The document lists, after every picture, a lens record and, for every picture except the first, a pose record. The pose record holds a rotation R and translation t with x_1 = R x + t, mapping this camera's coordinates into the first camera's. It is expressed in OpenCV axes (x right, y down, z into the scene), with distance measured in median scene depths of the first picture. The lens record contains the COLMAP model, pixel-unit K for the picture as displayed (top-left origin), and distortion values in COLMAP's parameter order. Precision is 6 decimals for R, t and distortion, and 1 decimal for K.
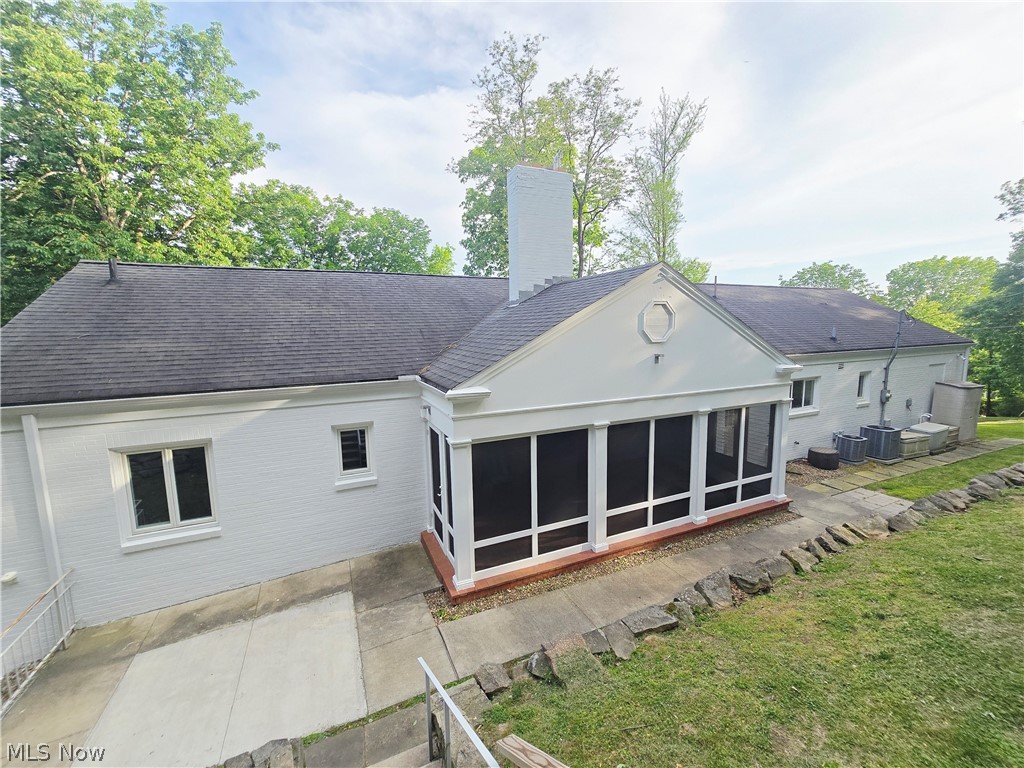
lens RADIAL K [[422.9, 0, 512.0], [0, 422.9, 384.0], [0, 0, 1]] dist [0.001247, 0.000418]
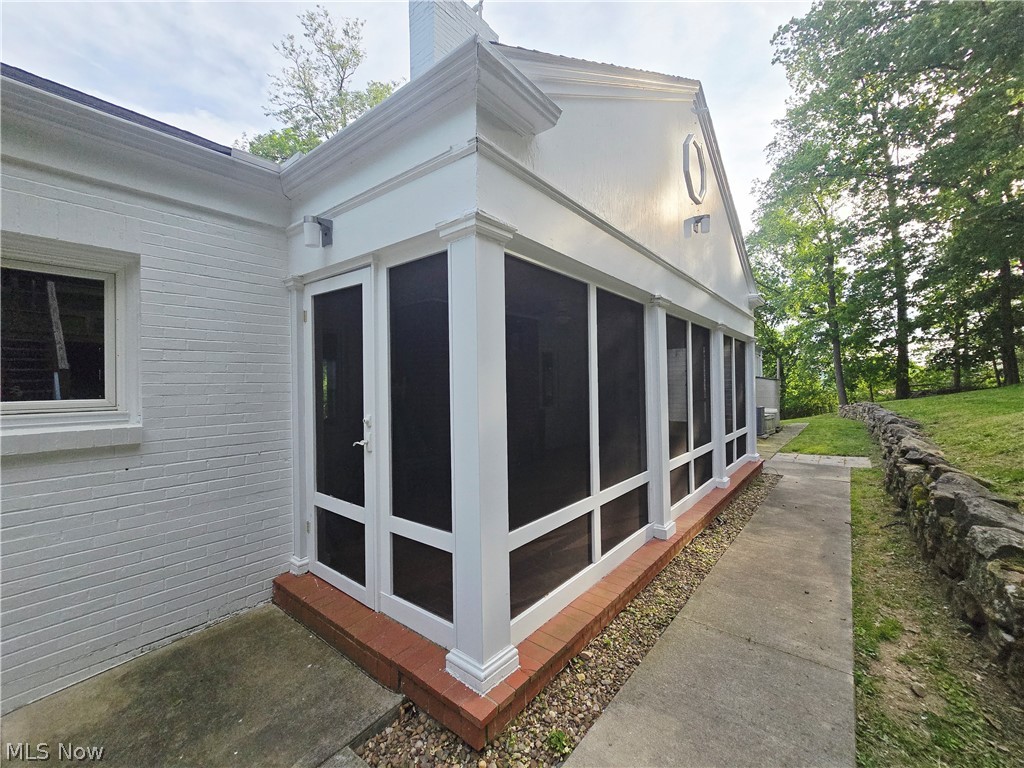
lens RADIAL K [[422.9, 0, 512.0], [0, 422.9, 384.0], [0, 0, 1]] dist [0.001247, 0.000418]
pose [[0.888275, 0.008687, 0.459230, -0.212364], [0.055666, 0.990415, -0.126409, 0.248316], [-0.455926, 0.137849, 0.879278, 0.563461]]
